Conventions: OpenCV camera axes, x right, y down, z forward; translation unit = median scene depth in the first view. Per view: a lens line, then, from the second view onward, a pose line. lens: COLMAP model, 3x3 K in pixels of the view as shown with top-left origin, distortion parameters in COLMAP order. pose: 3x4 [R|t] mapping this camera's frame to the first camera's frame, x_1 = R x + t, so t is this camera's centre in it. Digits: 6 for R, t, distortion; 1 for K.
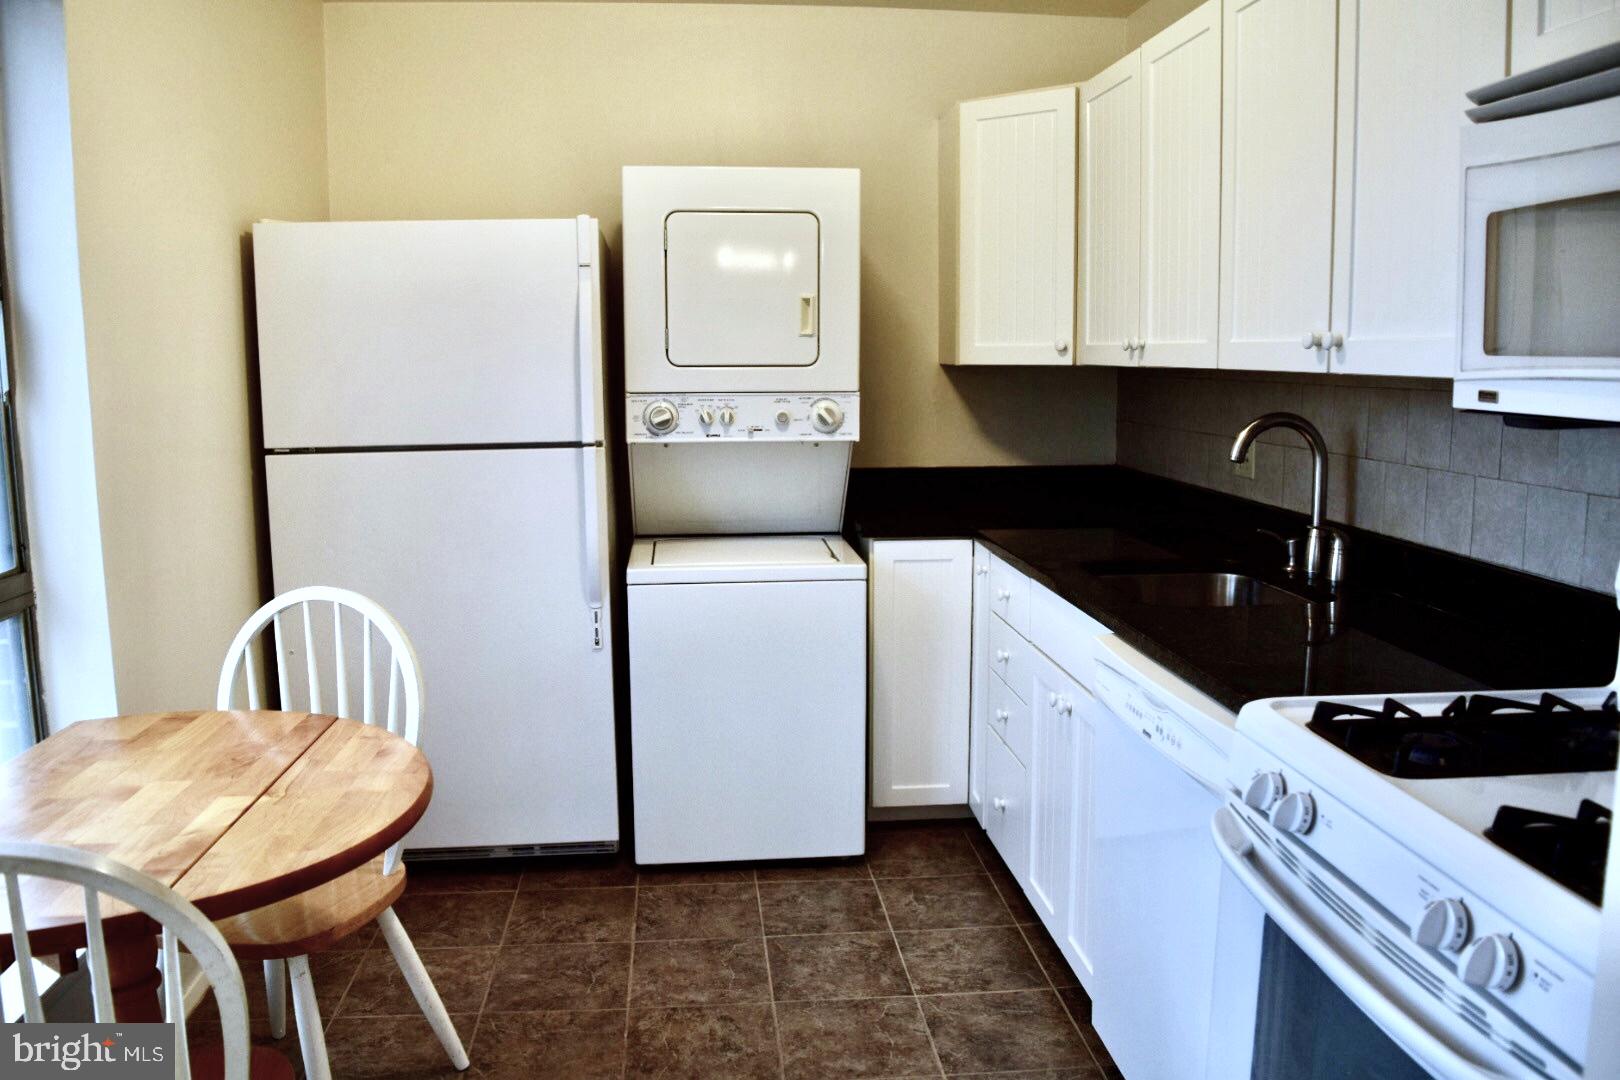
lens RADIAL K [[1272.0, 0, 801.8], [0, 1272.0, 524.6], [0, 0, 1]] dist [-0.099294, 0.028836]
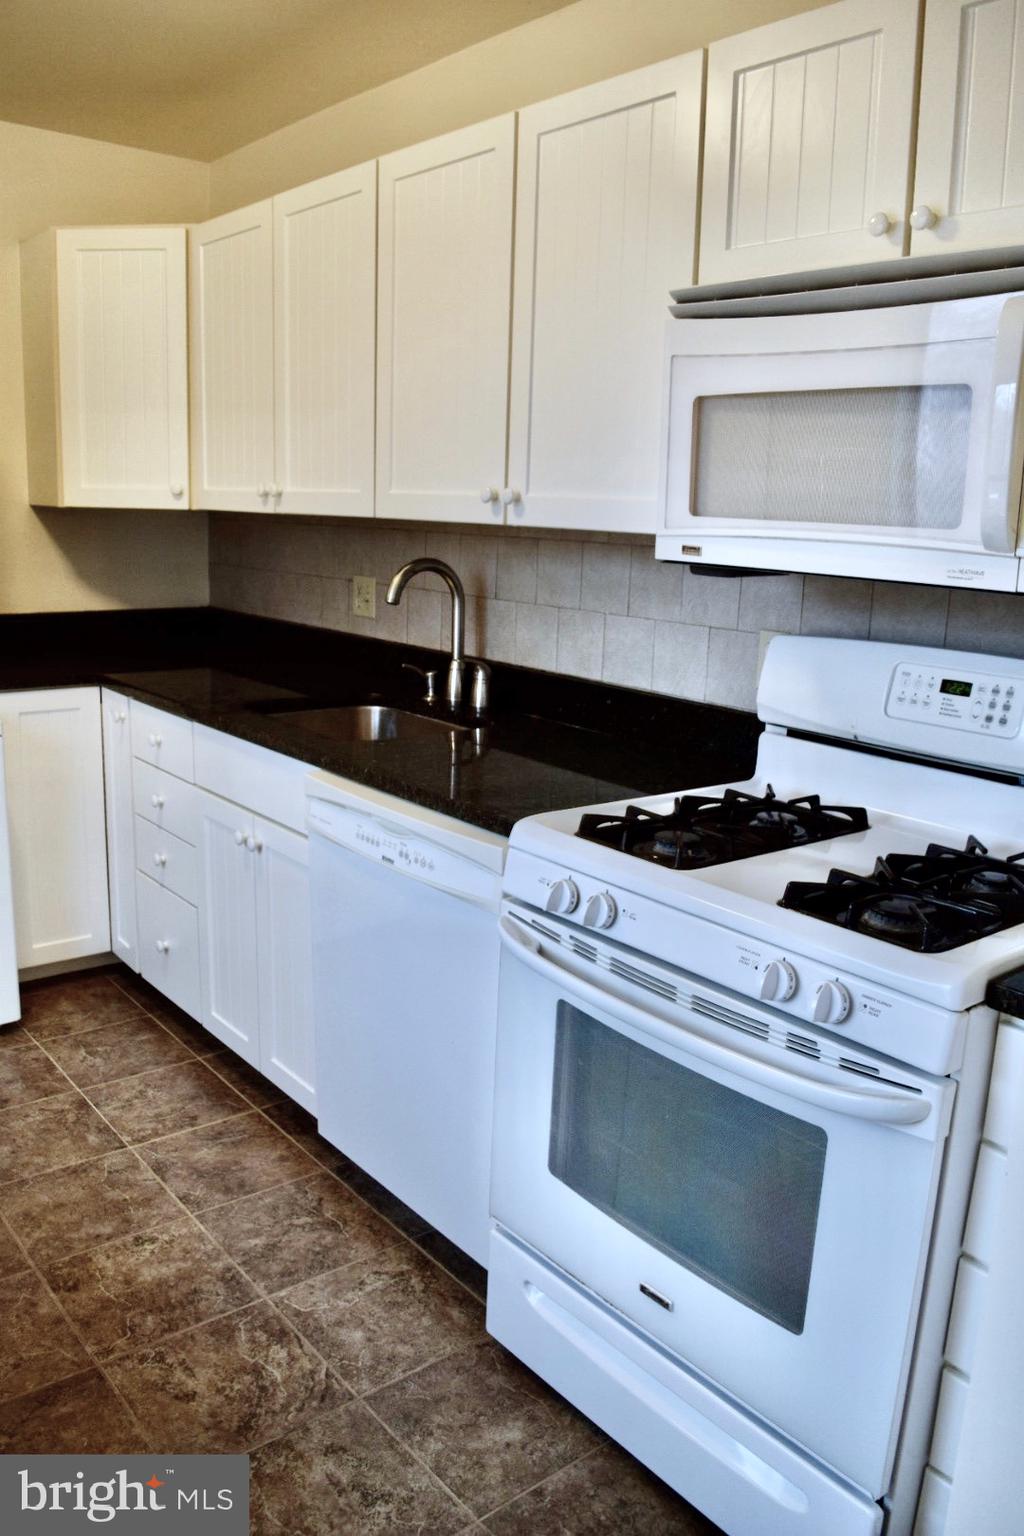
lens RADIAL K [[1206.0, 0, 512.0], [0, 1206.0, 768.0], [0, 0, 1]] dist [-0.099294, 0.028836]
pose [[0.826650, -0.087282, 0.555905, -0.159714], [0.036252, 0.994106, 0.102175, -0.011053], [-0.561547, -0.064310, 0.824942, 0.070848]]
